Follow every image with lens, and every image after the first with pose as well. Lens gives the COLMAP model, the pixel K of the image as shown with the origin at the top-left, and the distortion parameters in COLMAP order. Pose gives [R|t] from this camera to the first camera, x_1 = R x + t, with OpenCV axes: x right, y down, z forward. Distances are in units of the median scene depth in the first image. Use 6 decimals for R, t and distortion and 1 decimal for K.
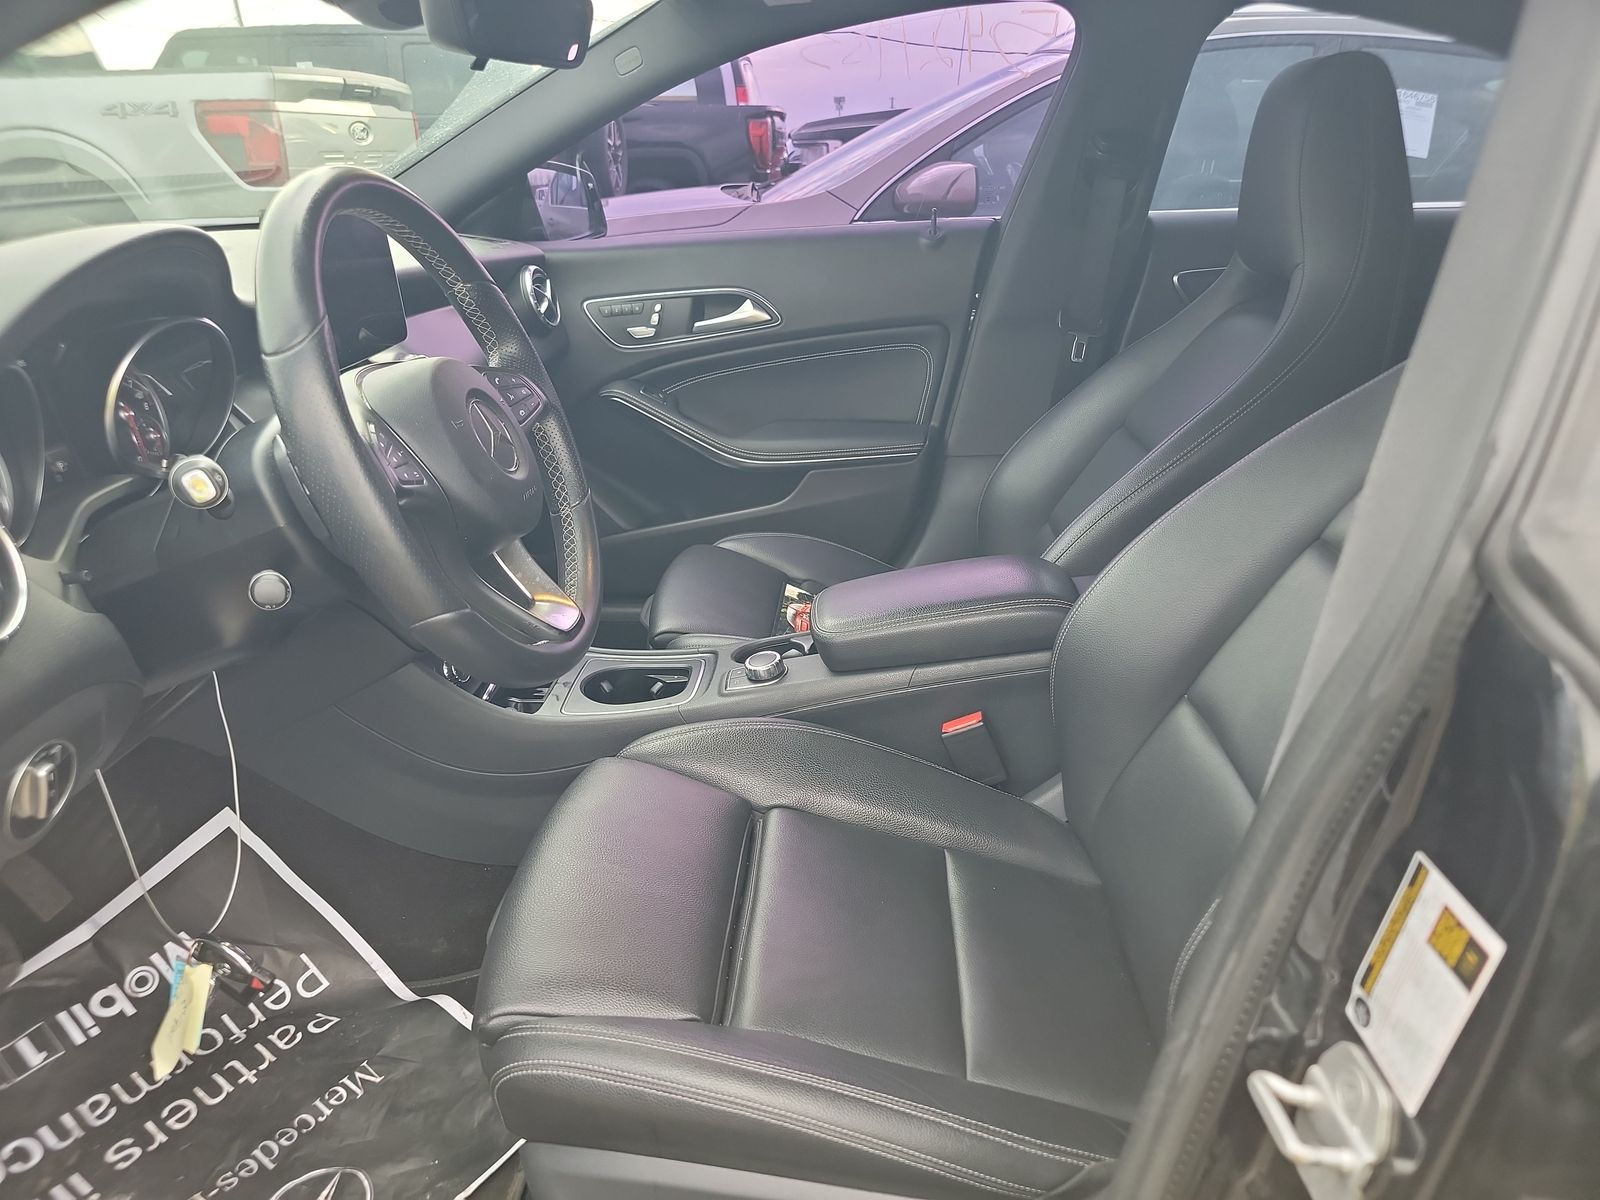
lens RADIAL K [[1130.1, 0, 804.8], [0, 1130.1, 607.4], [0, 0, 1]] dist [0.063872, -0.054458]
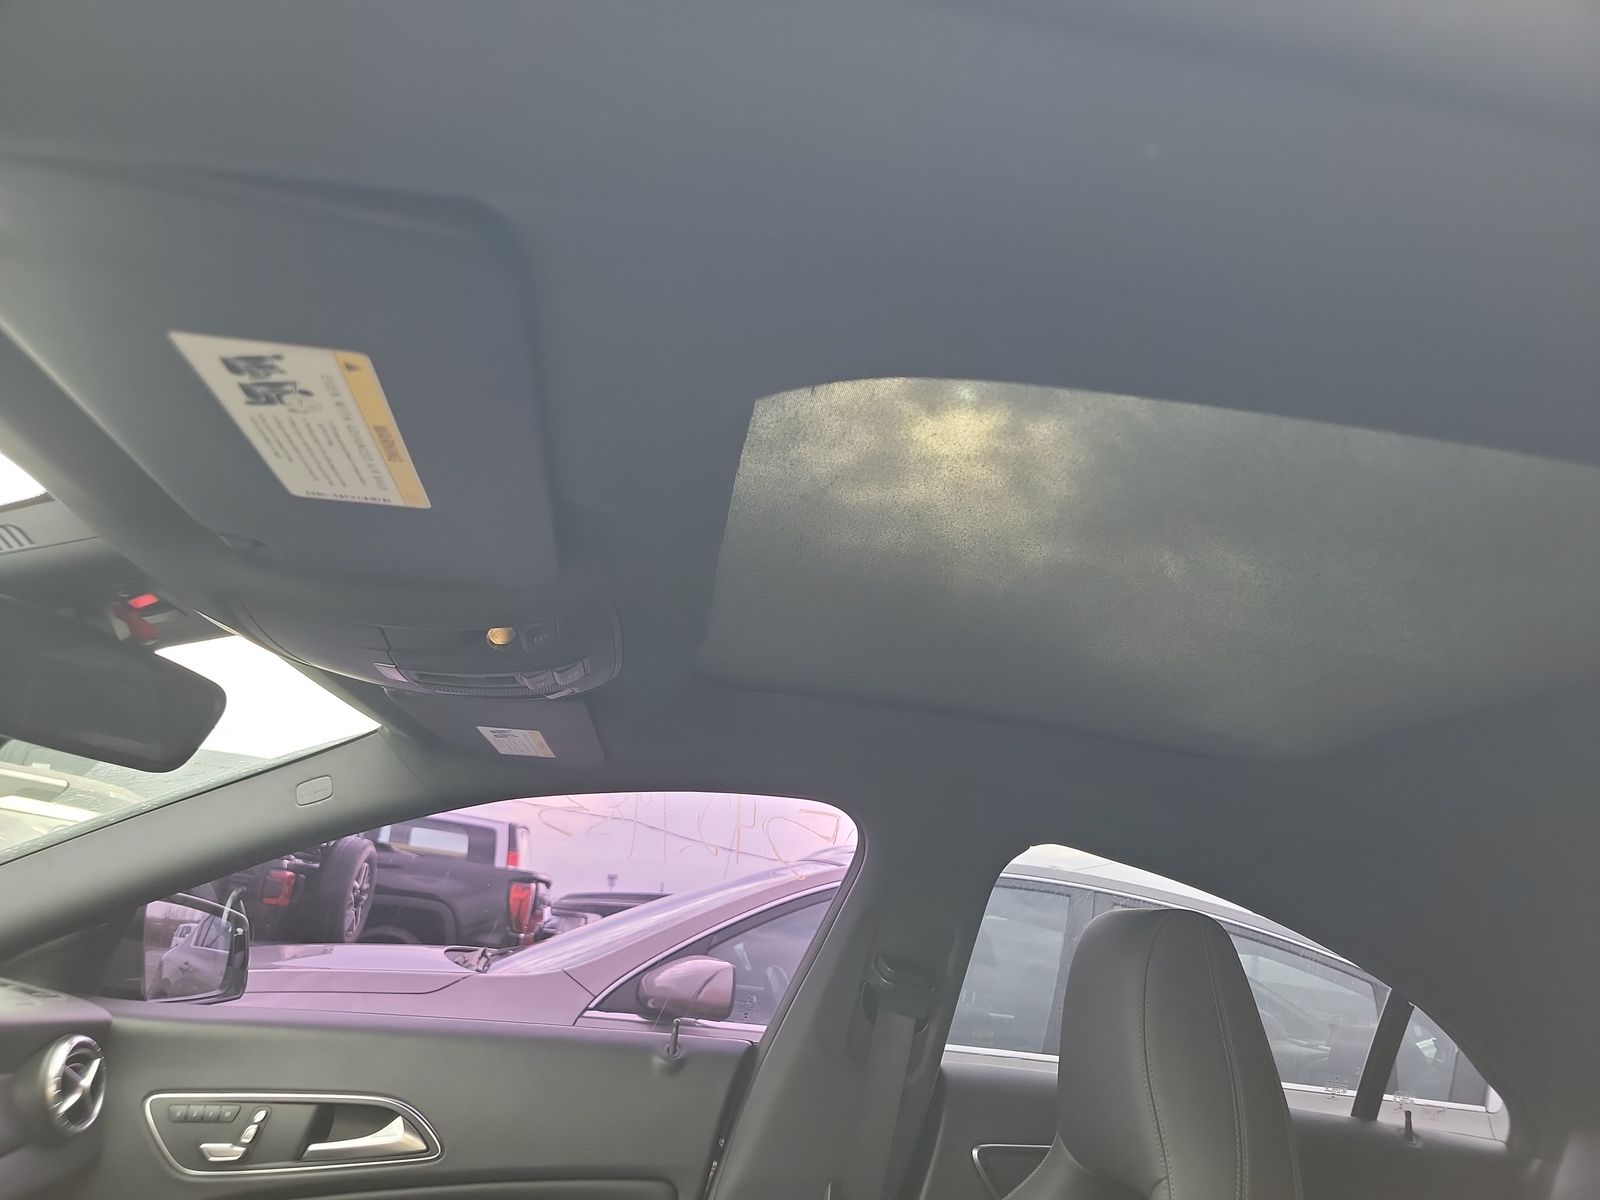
lens RADIAL K [[1130.1, 0, 800.5], [0, 1130.1, 608.9], [0, 0, 1]] dist [0.063872, -0.054458]
pose [[0.972970, 0.178399, 0.146640, 0.019934], [-0.051040, 0.785414, -0.616862, -0.059245], [-0.225220, 0.592704, 0.773290, 0.133426]]
